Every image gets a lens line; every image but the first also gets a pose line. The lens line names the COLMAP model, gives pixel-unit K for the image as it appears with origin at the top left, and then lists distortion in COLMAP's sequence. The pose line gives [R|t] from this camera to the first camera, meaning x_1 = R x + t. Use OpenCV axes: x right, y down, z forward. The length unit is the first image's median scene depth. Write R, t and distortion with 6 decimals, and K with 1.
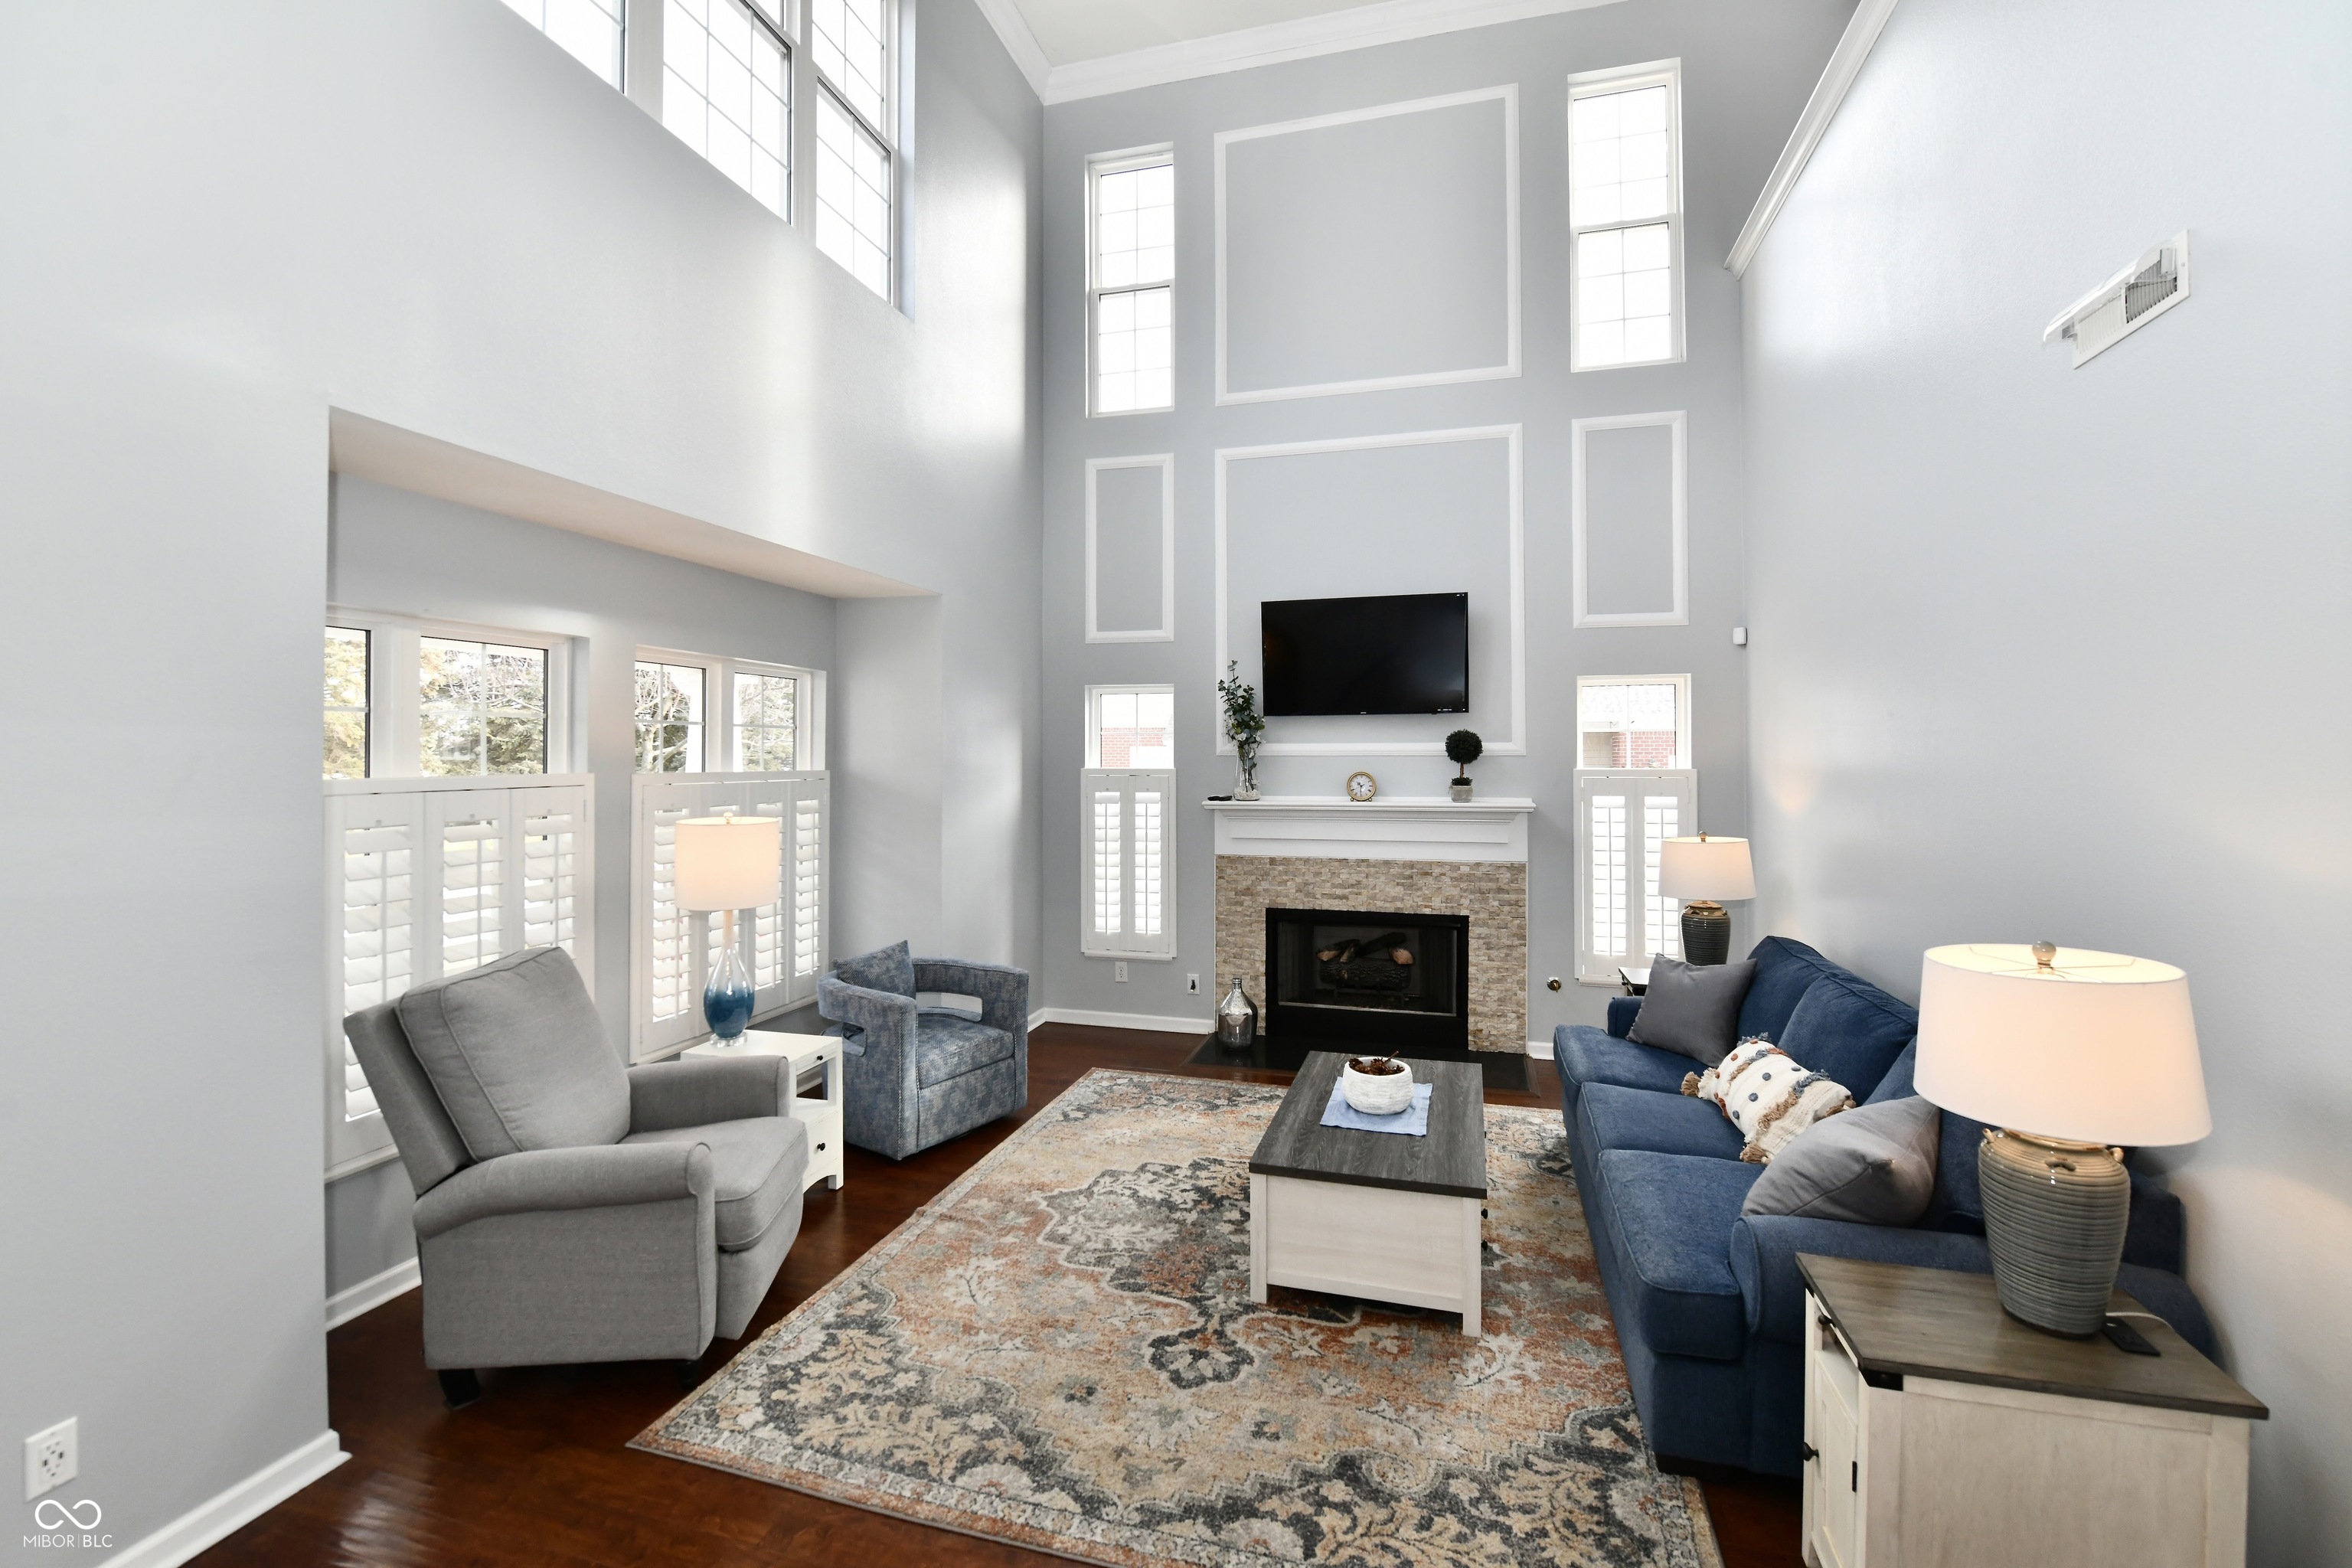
lens RADIAL K [[965.8, 0, 1189.5], [0, 965.8, 792.6], [0, 0, 1]] dist [-0.014967, -0.001749]
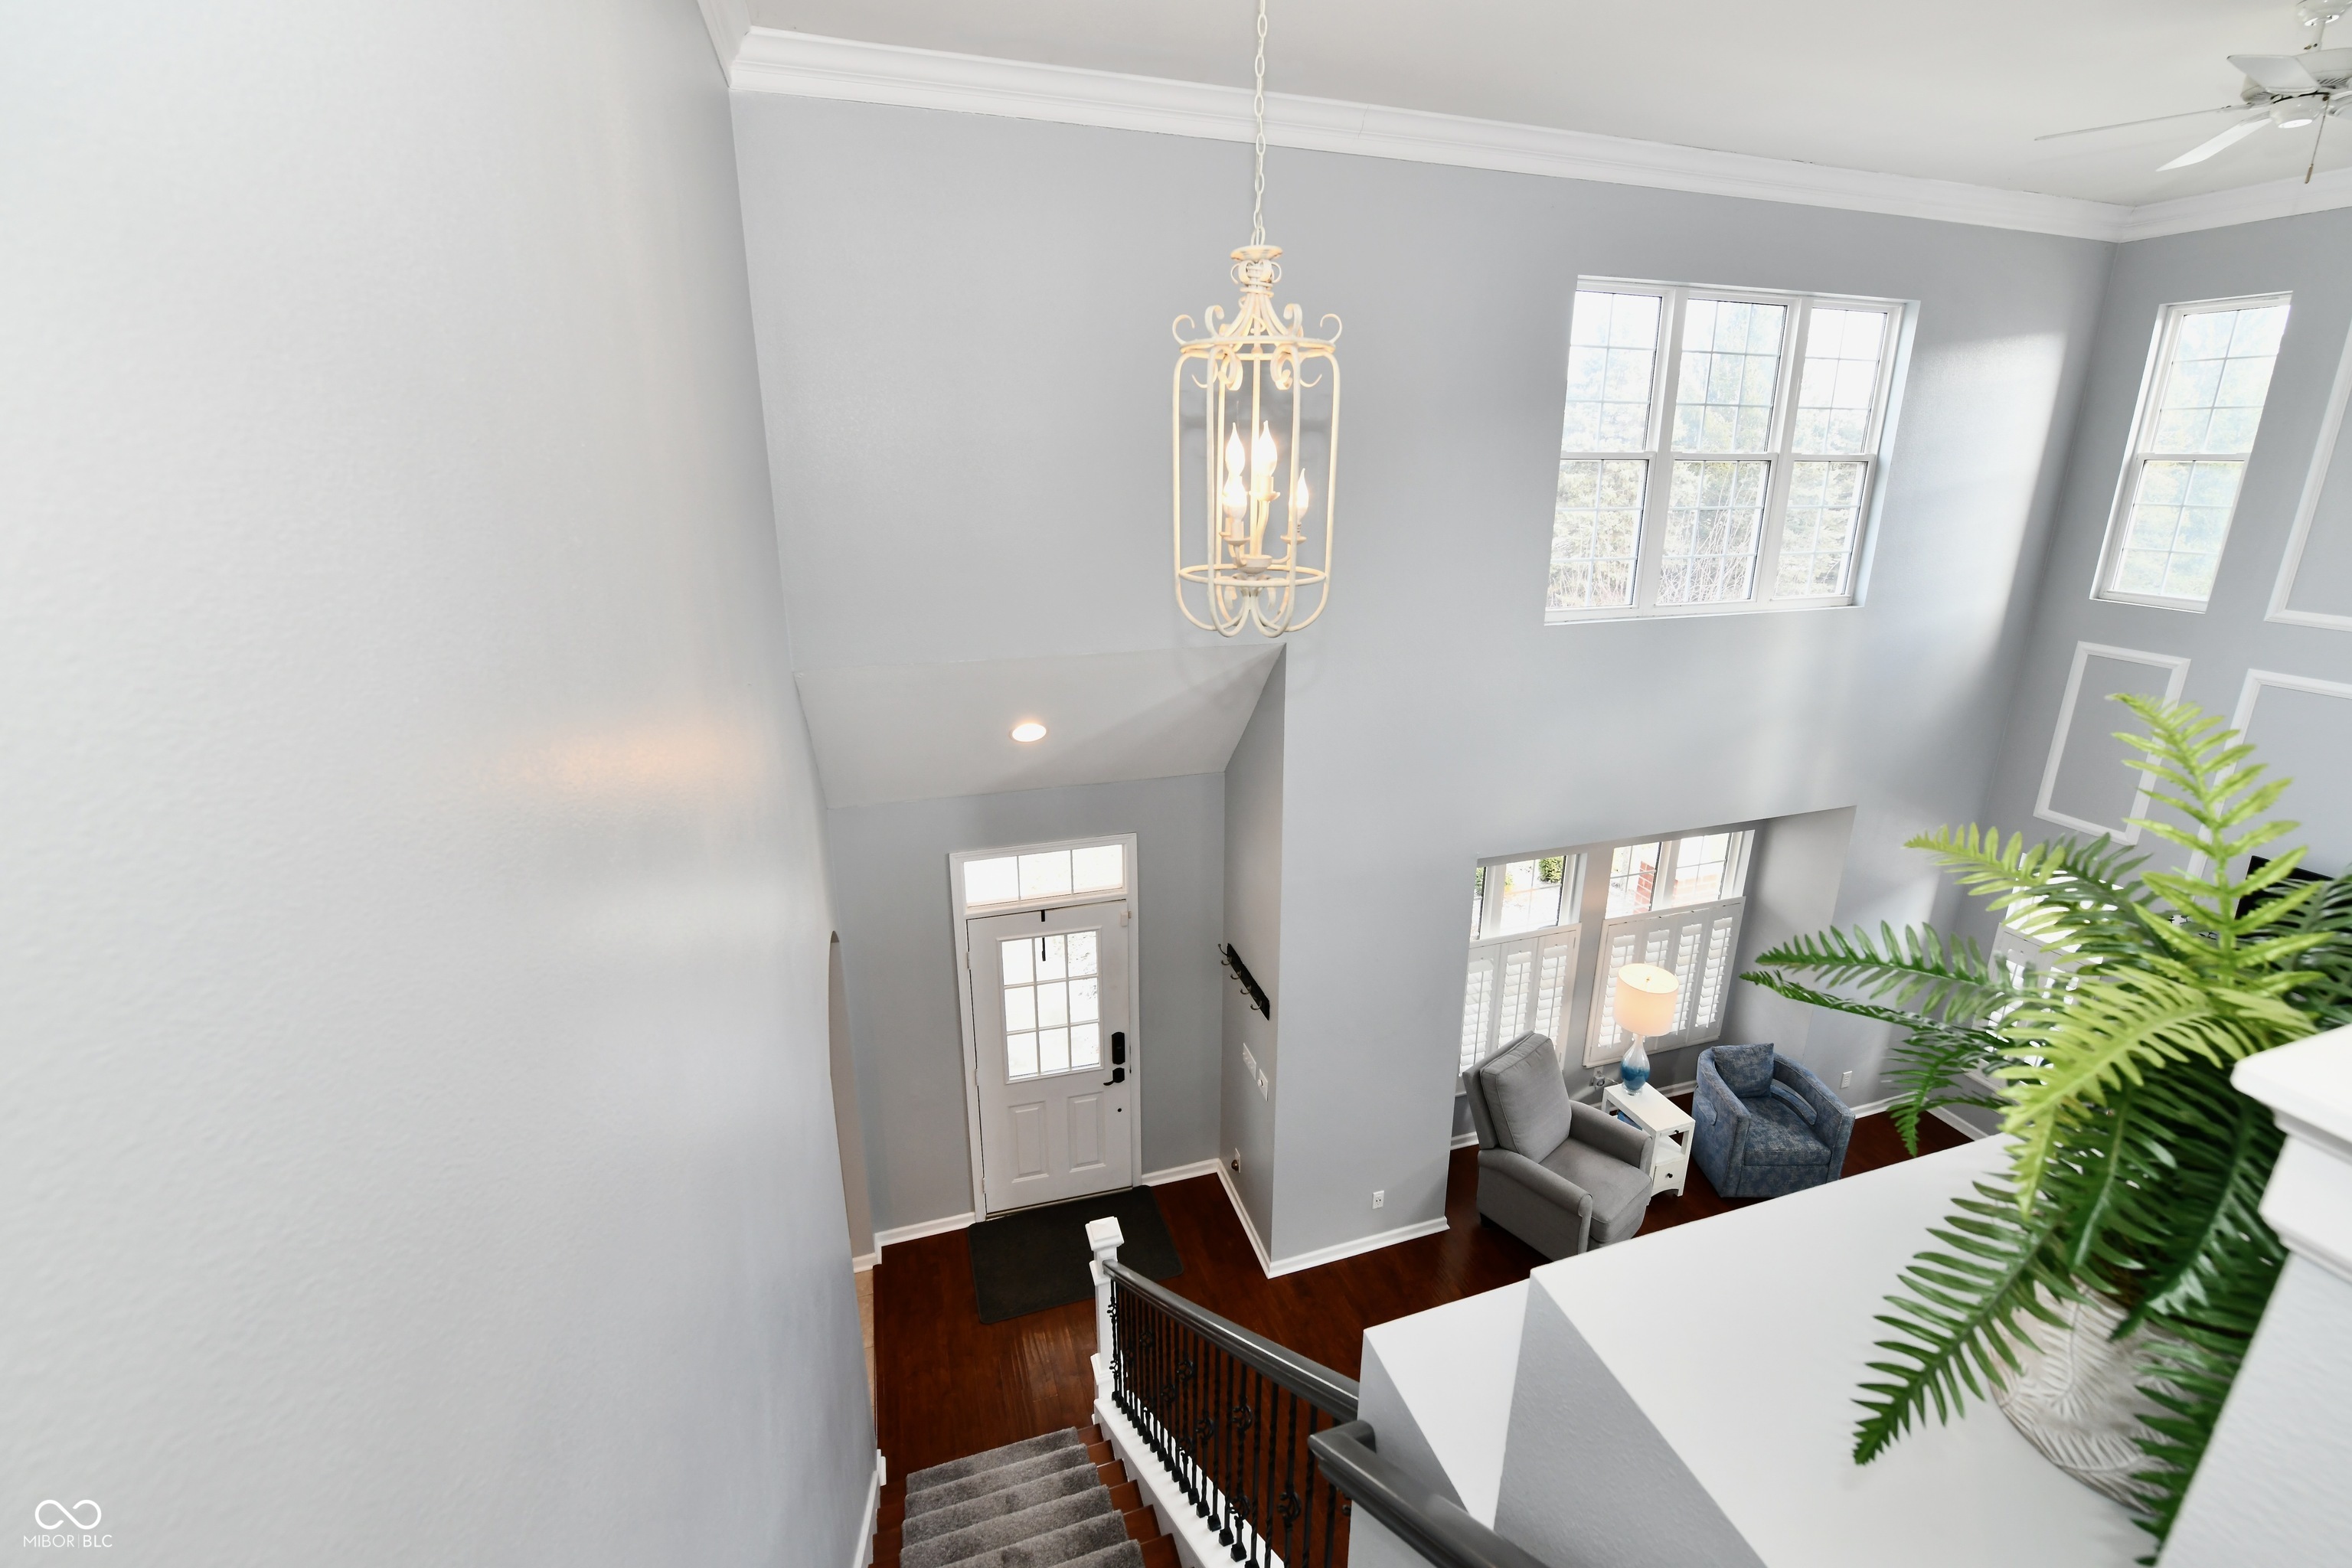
lens RADIAL K [[965.8, 0, 1176.8], [0, 965.8, 763.1], [0, 0, 1]] dist [-0.014967, -0.001749]
pose [[0.539817, 0.241896, -0.806278, 0.272248], [0.011108, 0.955692, 0.294160, -0.670256], [0.841709, -0.167749, 0.513212, -0.397253]]
